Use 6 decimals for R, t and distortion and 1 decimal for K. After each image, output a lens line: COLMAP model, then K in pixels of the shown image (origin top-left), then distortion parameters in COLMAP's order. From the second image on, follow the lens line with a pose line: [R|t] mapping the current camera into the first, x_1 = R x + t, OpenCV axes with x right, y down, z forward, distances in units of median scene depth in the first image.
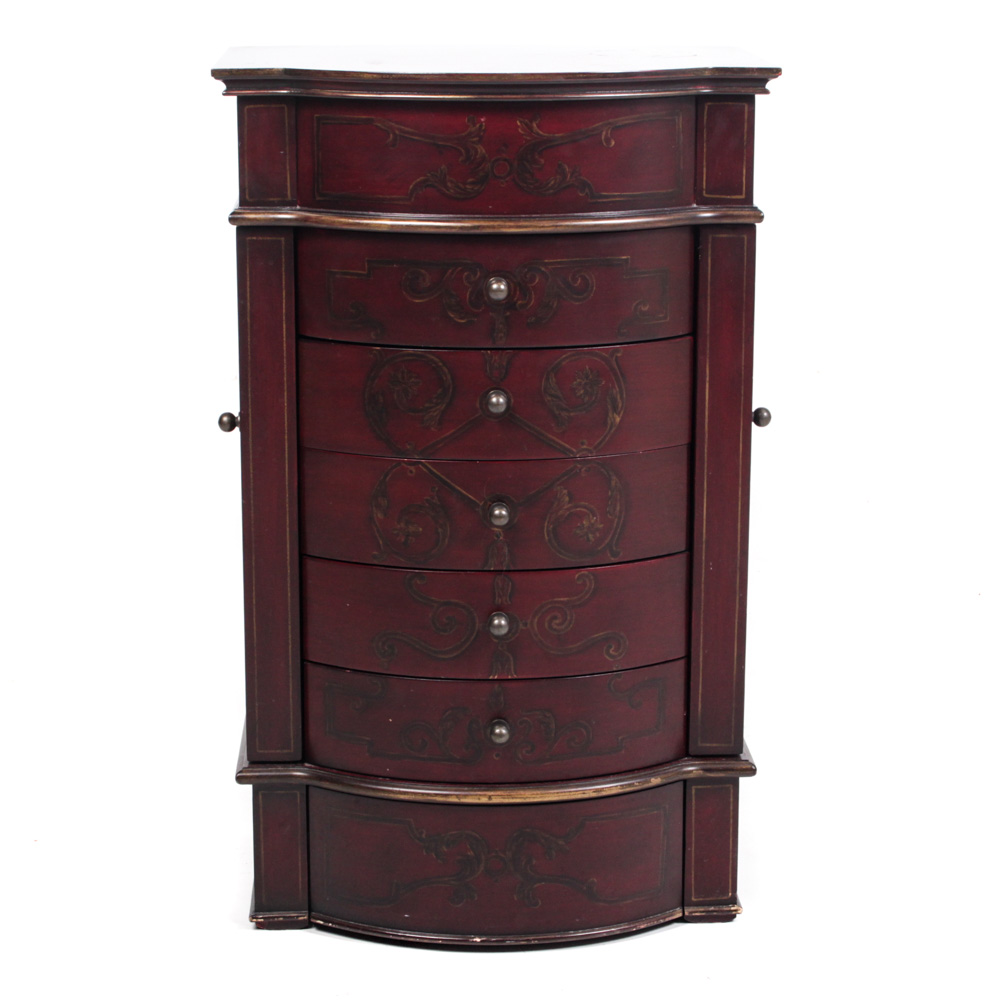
lens RADIAL K [[2509.3, 0, 500.0], [0, 2509.3, 500.0], [0, 0, 1]] dist [0.014642, 0.090189]
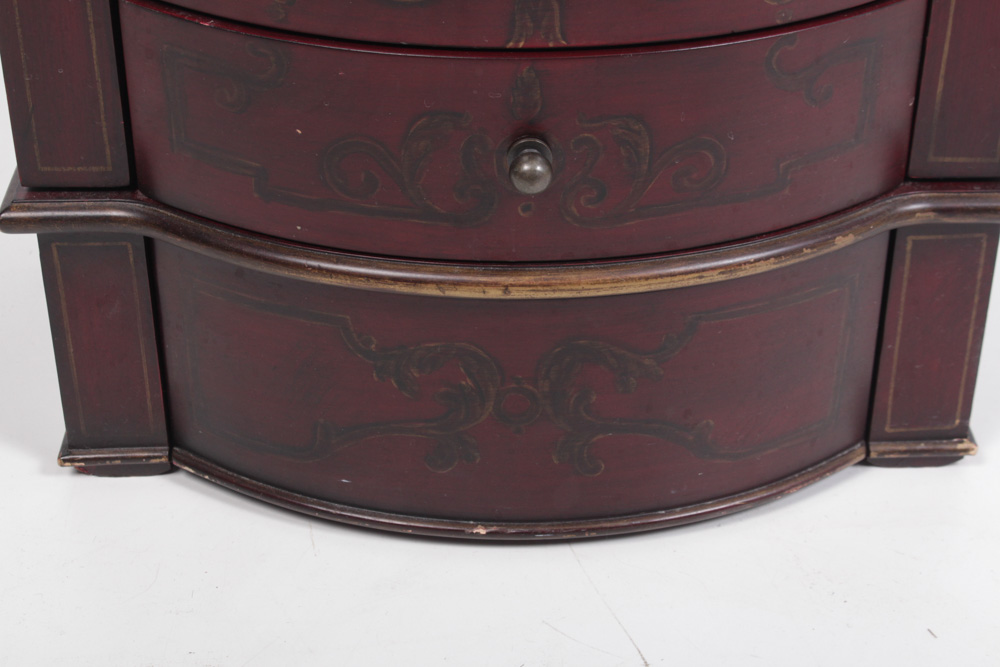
lens RADIAL K [[1888.5, 0, 500.0], [0, 1888.5, 333.5], [0, 0, 1]] dist [-0.002944, -0.076073]
pose [[0.999728, 0.014002, -0.018670, 0.001660], [-0.006912, 0.941764, 0.336204, 0.005055], [0.022290, -0.335983, 0.941604, 0.644011]]
